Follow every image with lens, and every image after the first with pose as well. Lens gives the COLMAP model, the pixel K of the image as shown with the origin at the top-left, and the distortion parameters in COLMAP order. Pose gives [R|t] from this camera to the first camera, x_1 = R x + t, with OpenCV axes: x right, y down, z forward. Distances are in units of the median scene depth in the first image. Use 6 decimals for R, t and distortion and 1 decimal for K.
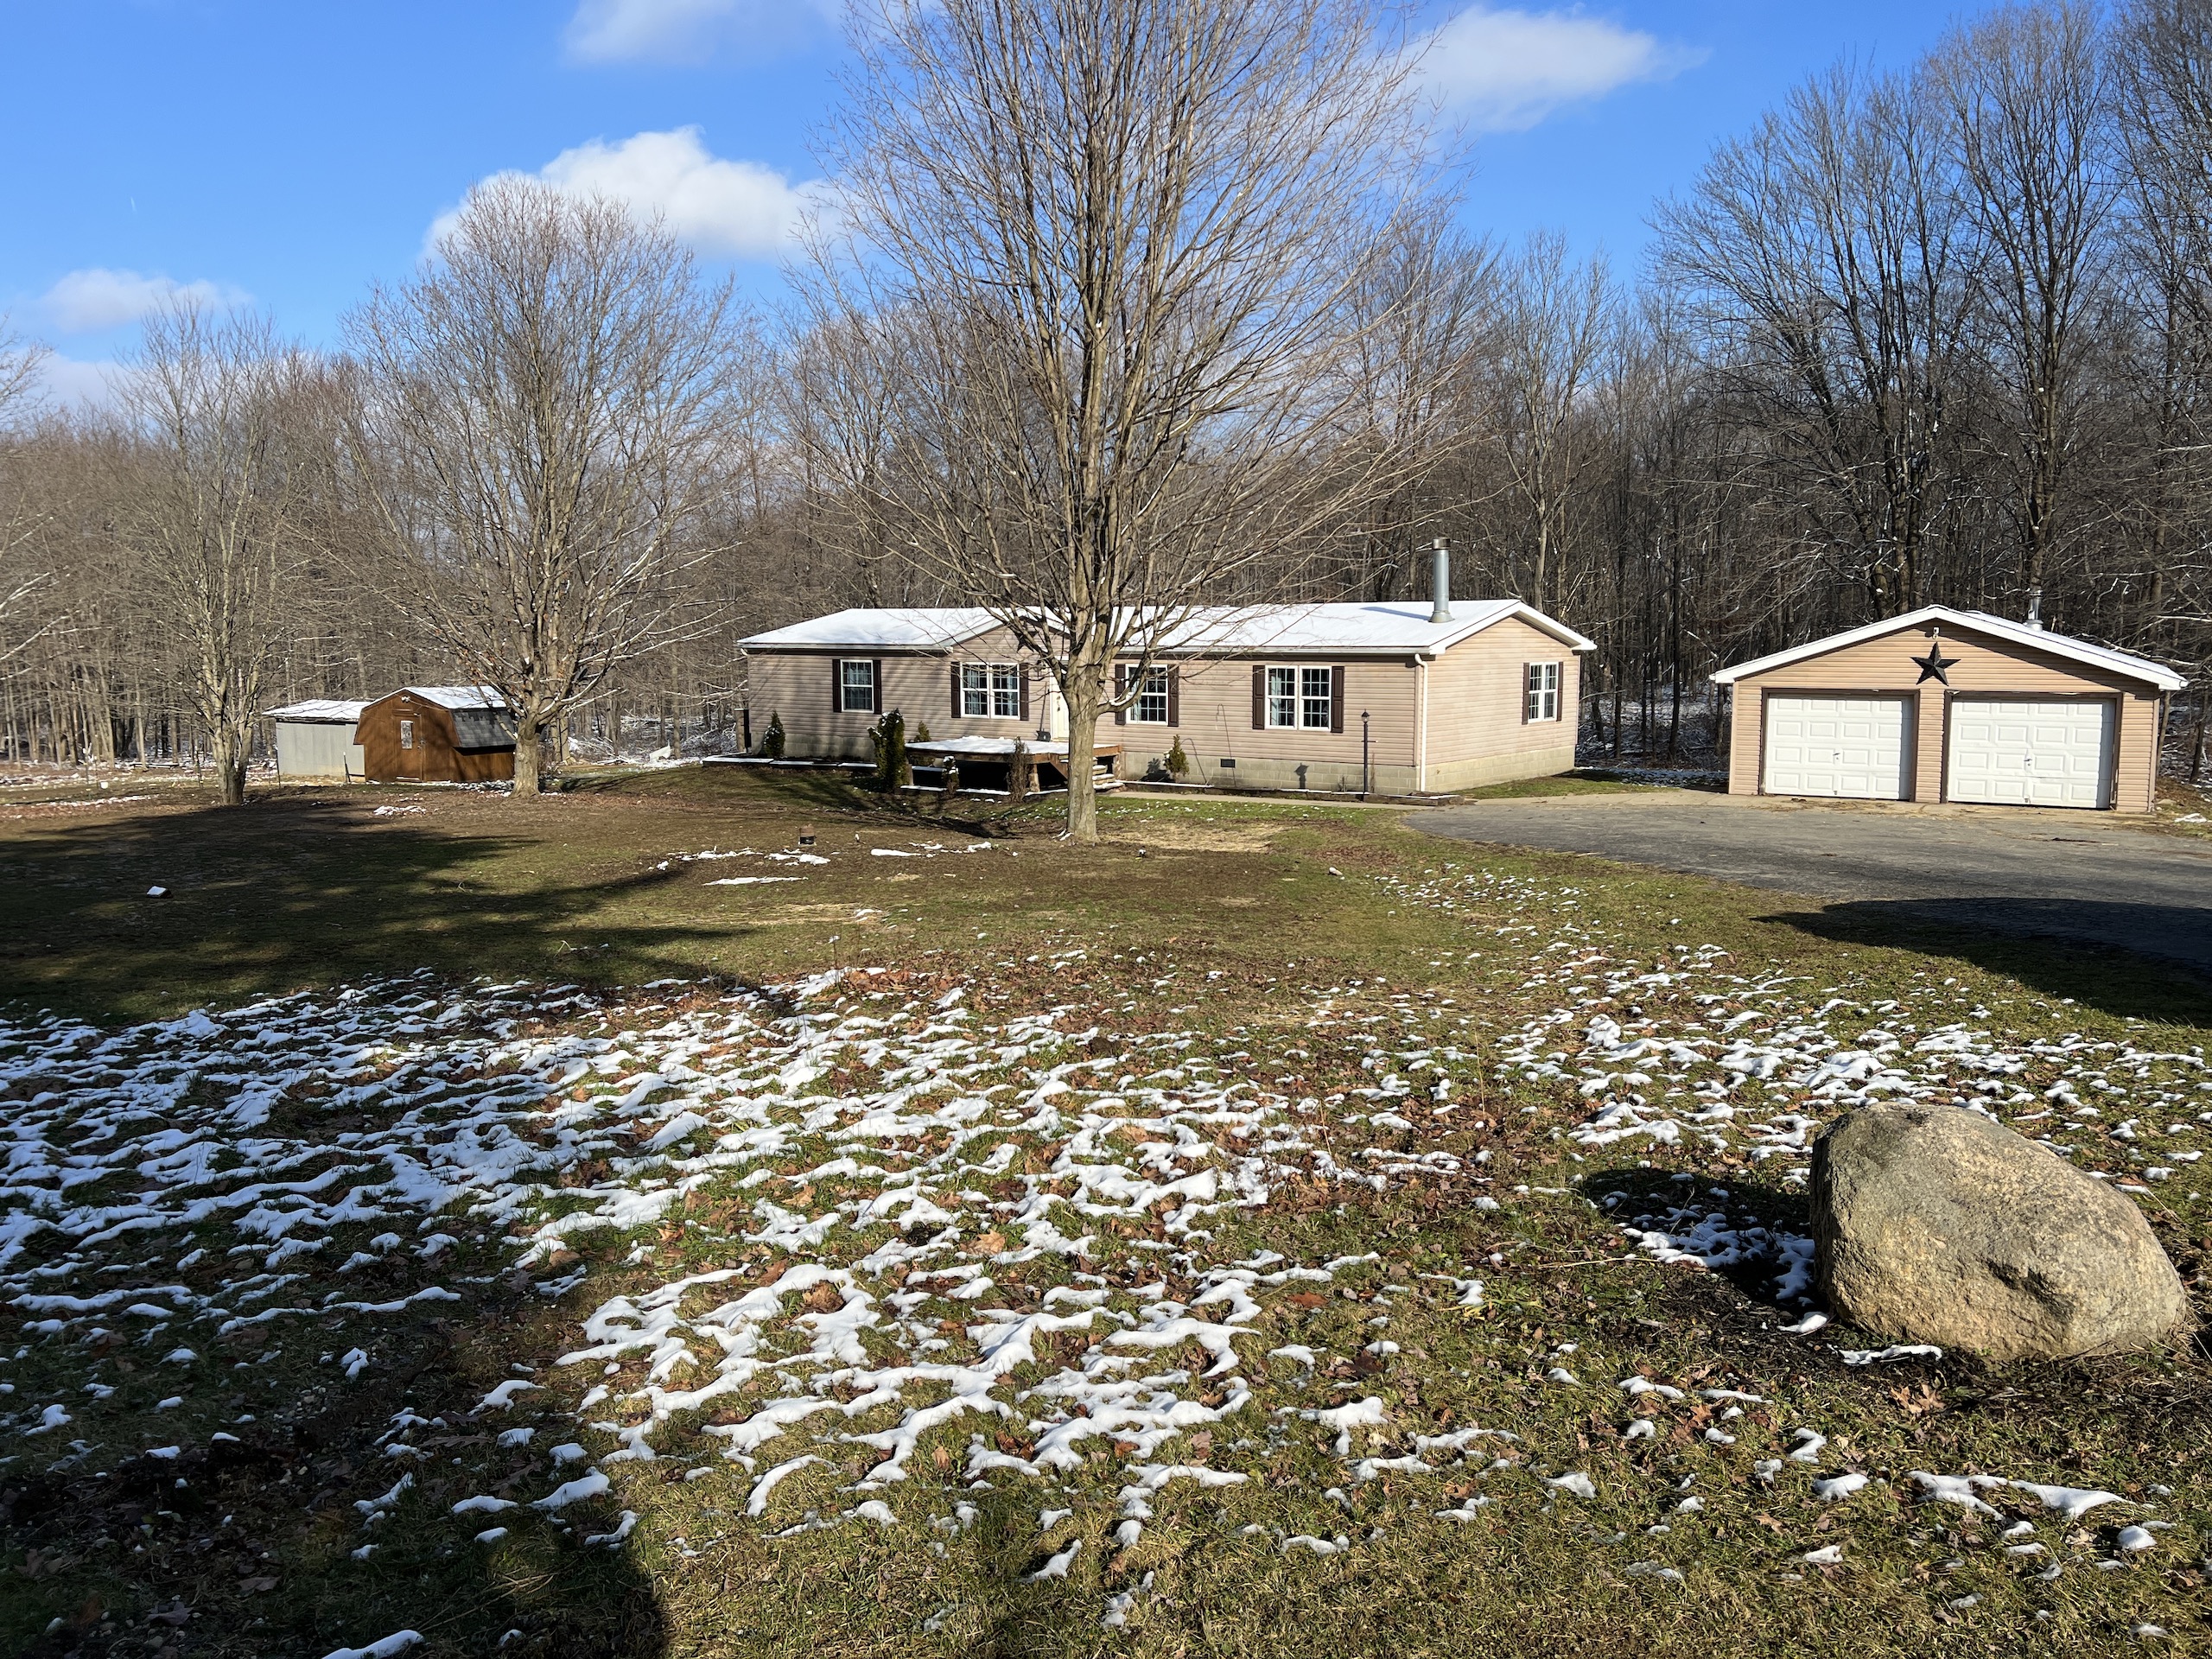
lens RADIAL K [[1713.4, 0, 1106.0], [0, 1713.4, 829.5], [0, 0, 1]] dist [0.010044, -0.000505]
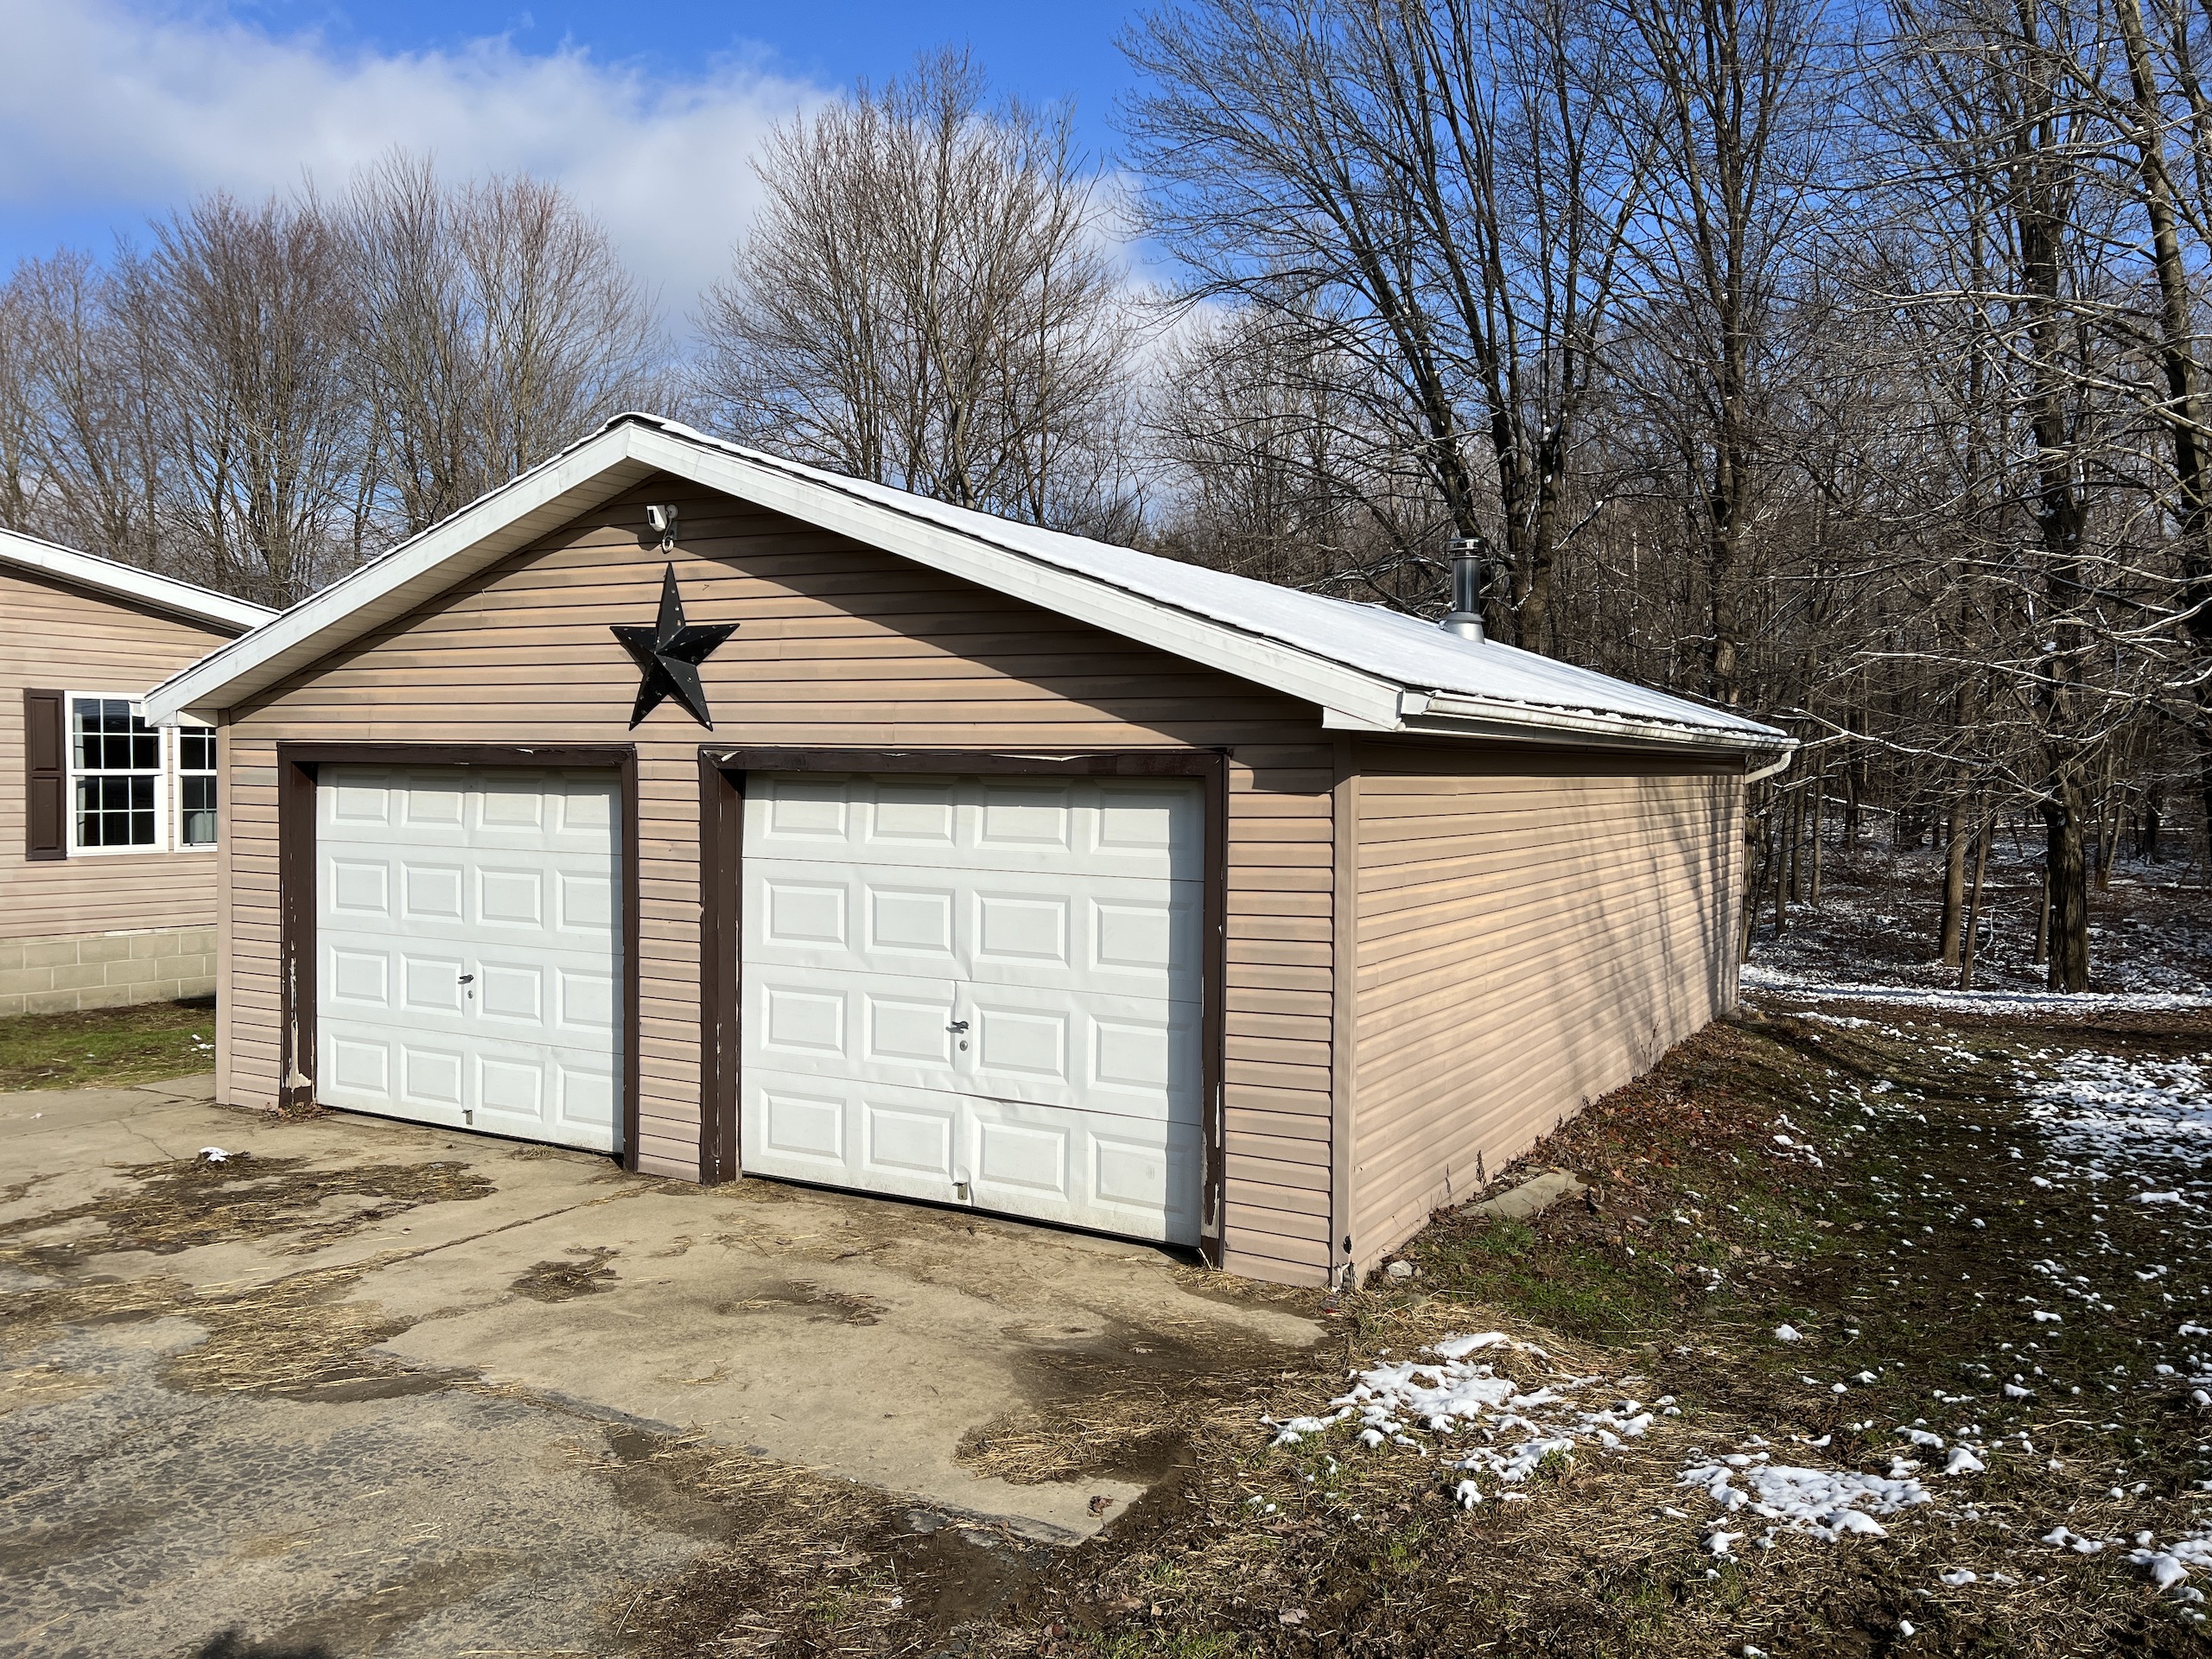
lens RADIAL K [[1563.7, 0, 1243.1], [0, 1563.7, 804.5], [0, 0, 1]] dist [0.038347, -0.000467]
pose [[0.999184, 0.013742, 0.037984, 0.509056], [-0.010067, 0.995397, -0.095304, -0.046036], [-0.039119, 0.094843, 0.994723, 0.689012]]
